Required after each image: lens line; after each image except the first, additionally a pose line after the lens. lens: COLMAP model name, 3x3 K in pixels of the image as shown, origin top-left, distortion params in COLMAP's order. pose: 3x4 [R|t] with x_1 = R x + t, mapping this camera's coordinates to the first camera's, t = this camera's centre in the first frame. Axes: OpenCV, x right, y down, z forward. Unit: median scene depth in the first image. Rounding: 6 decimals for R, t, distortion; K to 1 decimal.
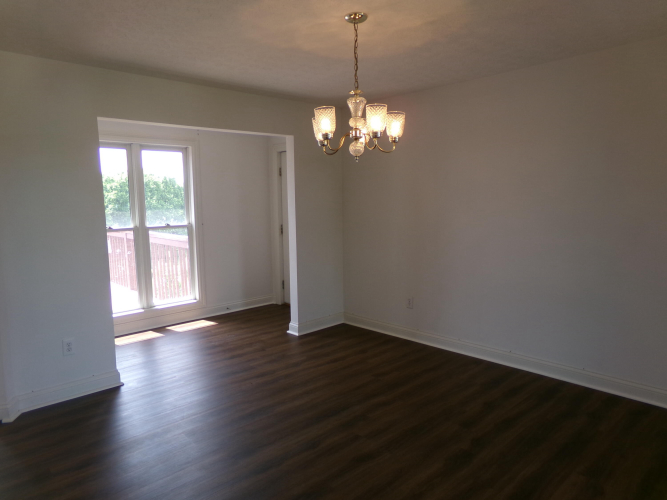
lens RADIAL K [[460.3, 0, 333.2], [0, 460.3, 250.7], [0, 0, 1]] dist [-0.029637, 0.078554]
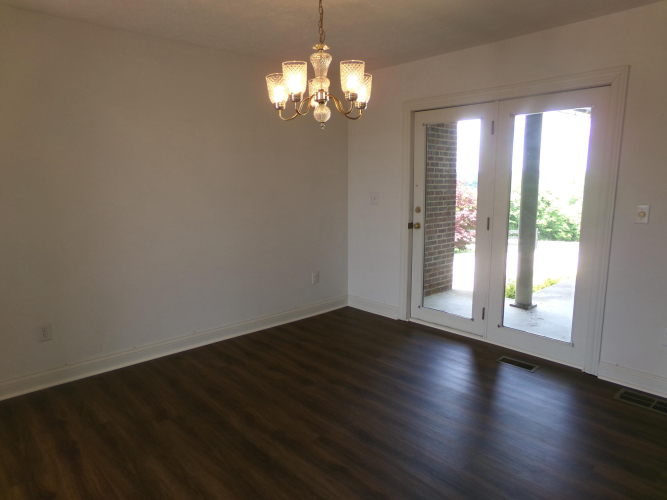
lens RADIAL K [[460.3, 0, 333.1], [0, 460.3, 250.0], [0, 0, 1]] dist [-0.029637, 0.078554]
pose [[0.018230, -0.141944, 0.989707, -0.612773], [0.121822, 0.982812, 0.138711, -0.061829], [-0.992385, 0.118039, 0.035209, 0.704115]]
